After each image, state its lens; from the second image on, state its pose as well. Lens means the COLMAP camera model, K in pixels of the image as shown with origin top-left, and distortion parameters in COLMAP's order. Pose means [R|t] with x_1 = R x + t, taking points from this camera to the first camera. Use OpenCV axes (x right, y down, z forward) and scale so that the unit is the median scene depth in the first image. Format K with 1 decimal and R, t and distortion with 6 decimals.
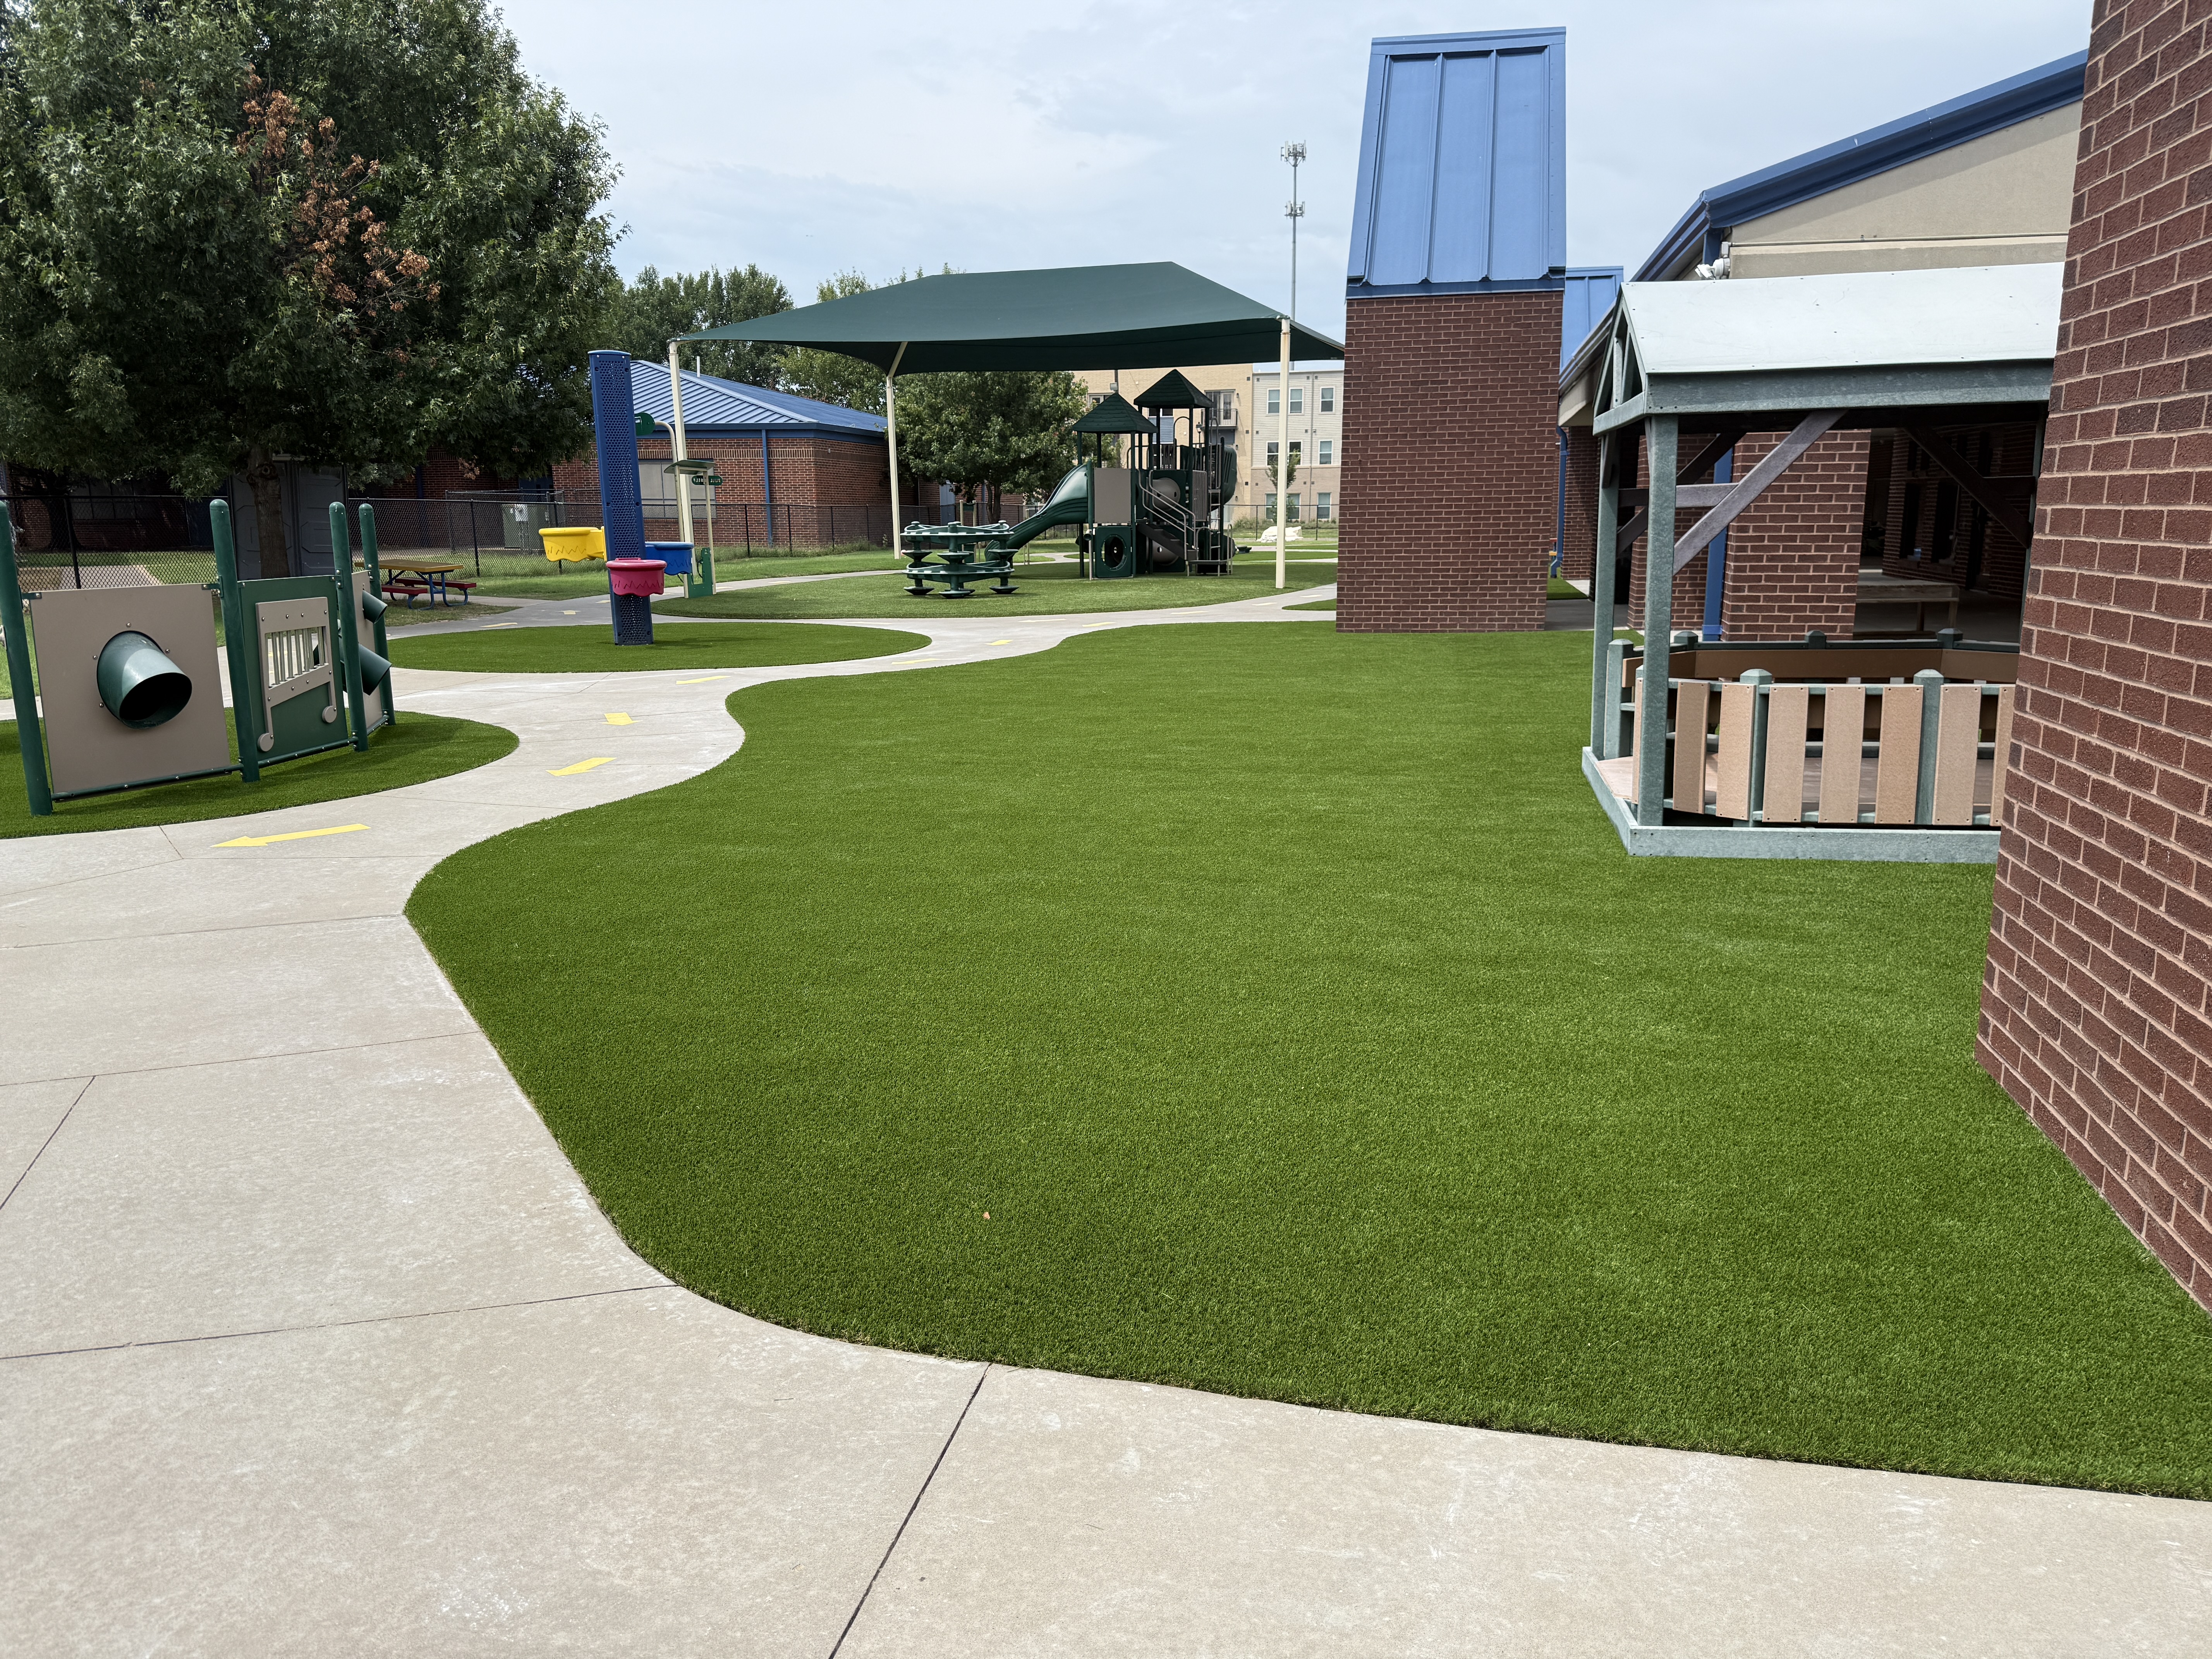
lens RADIAL K [[1548.5, 0, 1106.0], [0, 1548.5, 829.5], [0, 0, 1]] dist [0.089014, -0.101573]
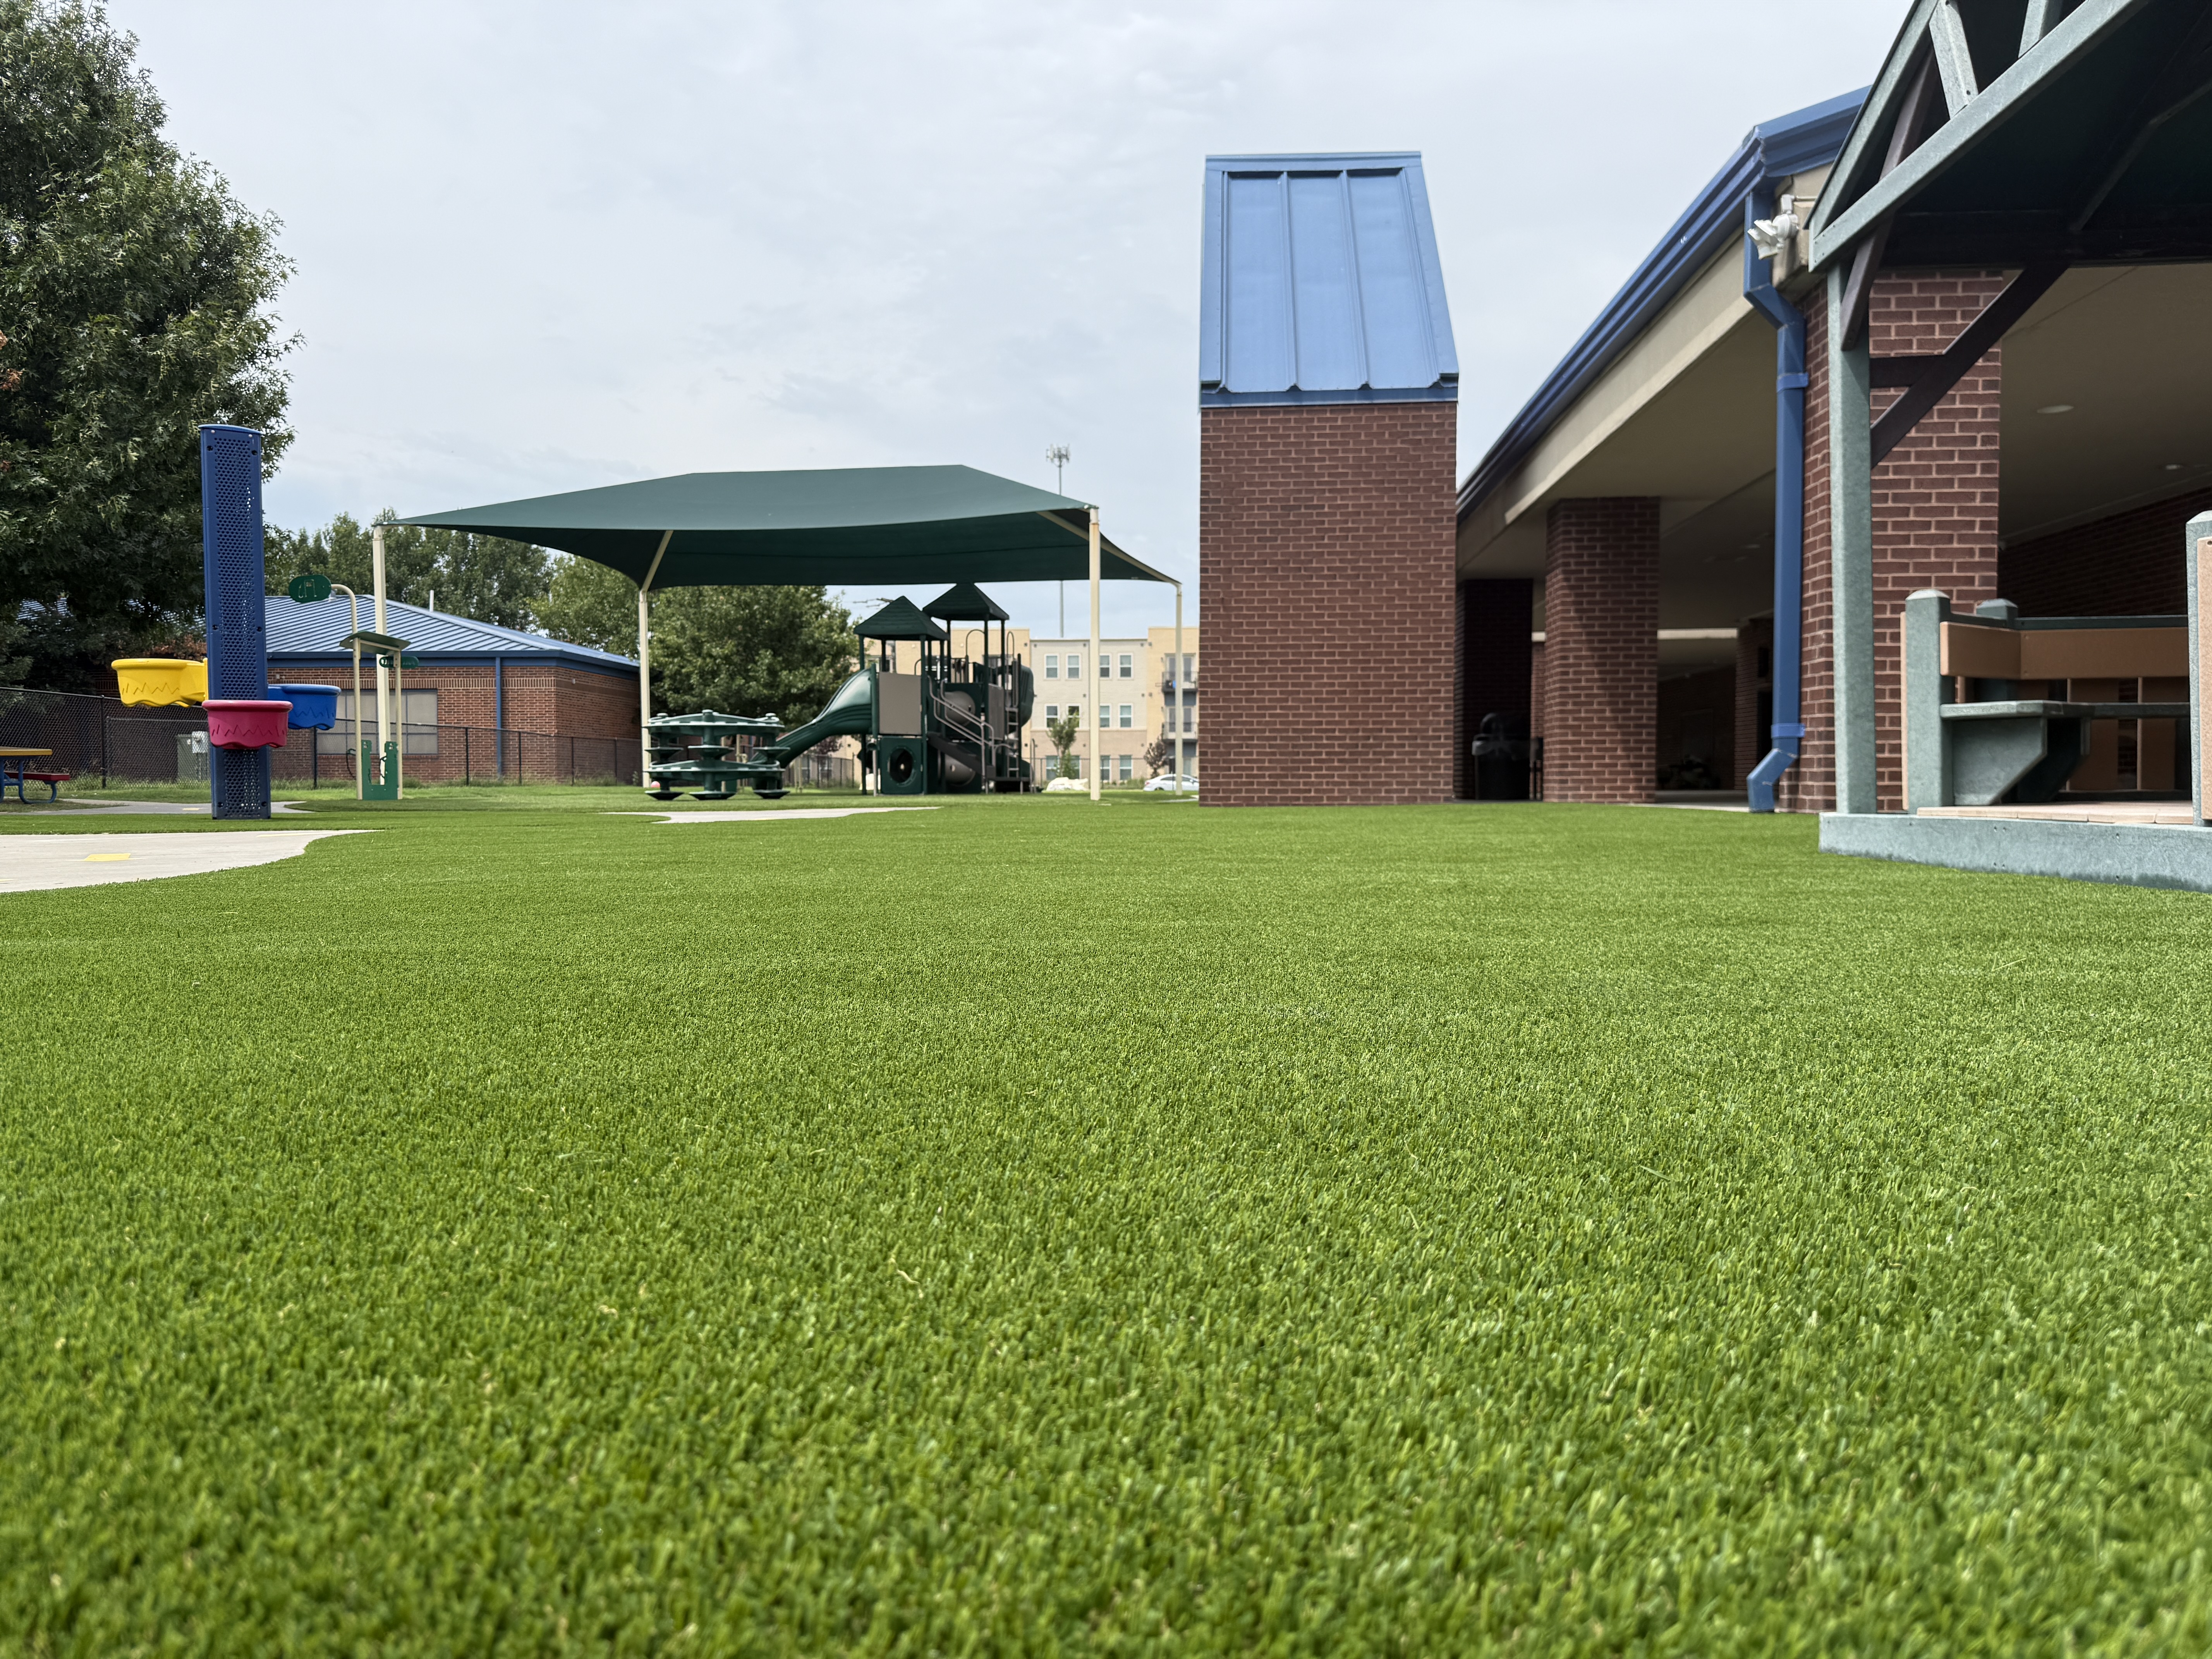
lens RADIAL K [[1557.8, 0, 1114.2], [0, 1557.8, 853.2], [0, 0, 1]] dist [0.065712, -0.091354]
pose [[0.988624, 0.002684, 0.150381, -0.011322], [0.021725, 0.986806, -0.160441, 0.018633], [-0.148828, 0.161883, 0.975523, 0.193878]]
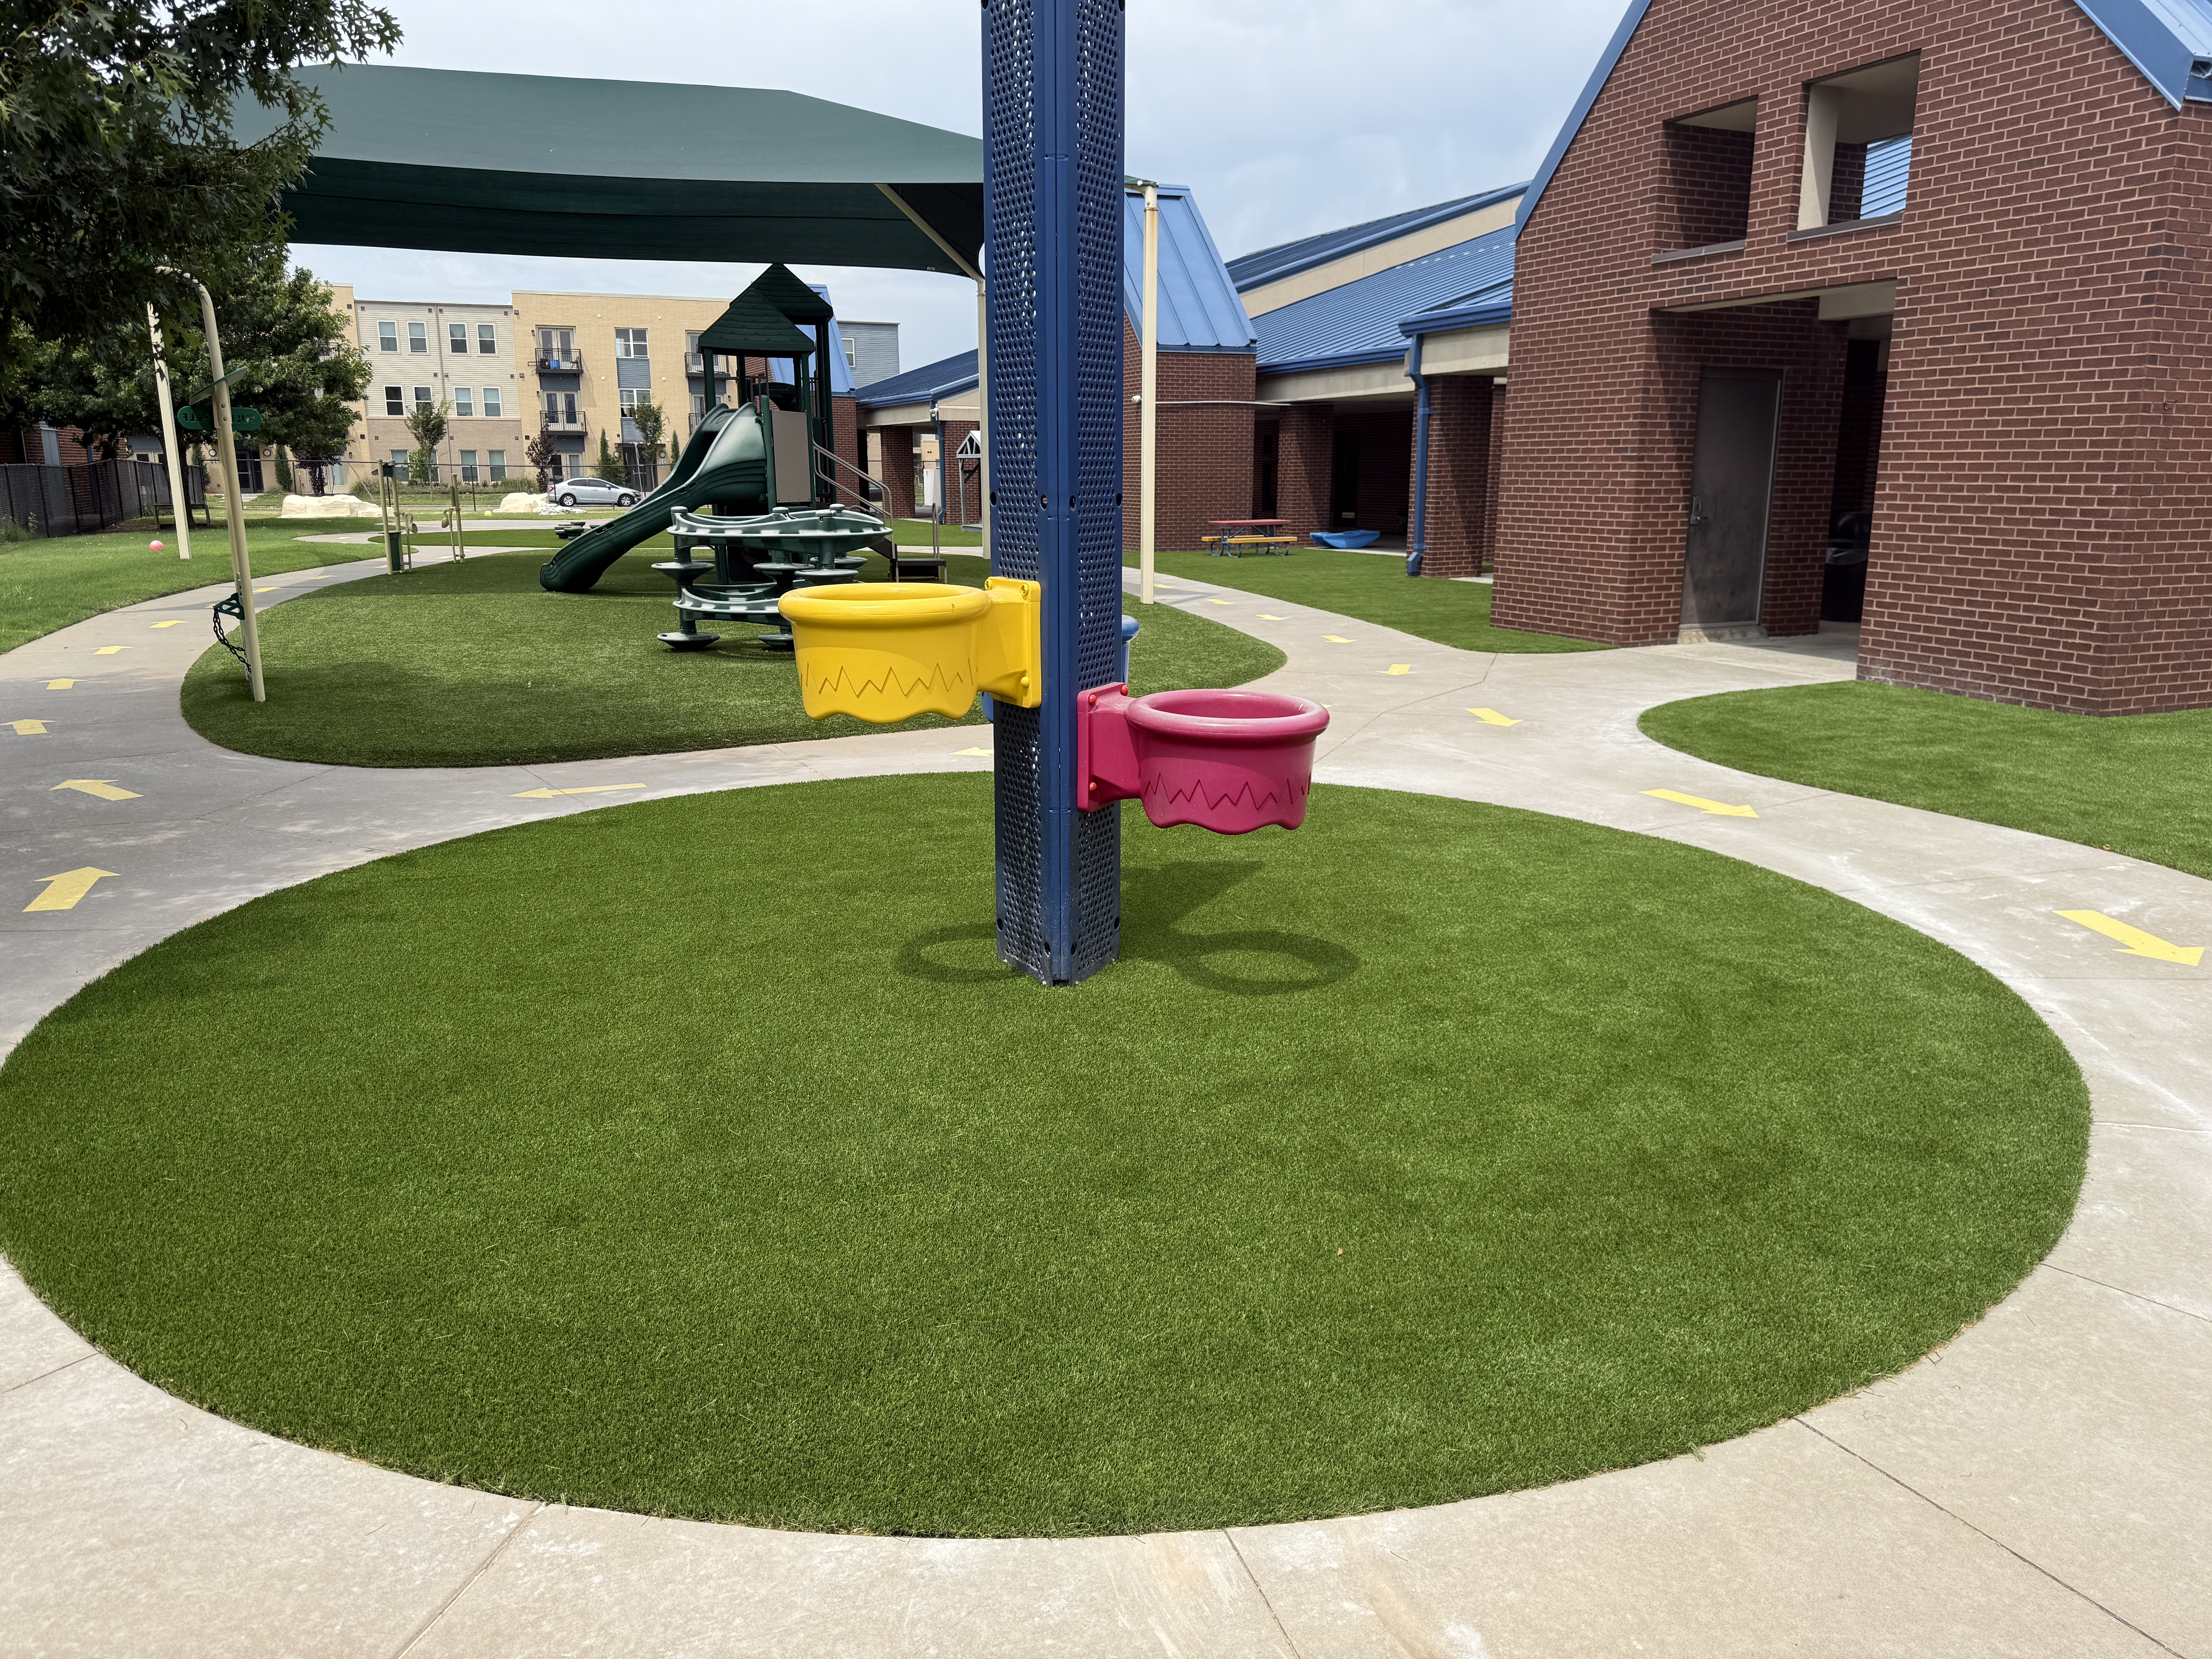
lens RADIAL K [[1561.8, 0, 1045.8], [0, 1561.8, 785.4], [0, 0, 1]] dist [0.099906, -0.102967]
pose [[0.831439, -0.106434, 0.545326, -0.389713], [0.109466, 0.993623, 0.027032, -0.134274], [-0.544726, 0.037219, 0.837788, 0.627432]]
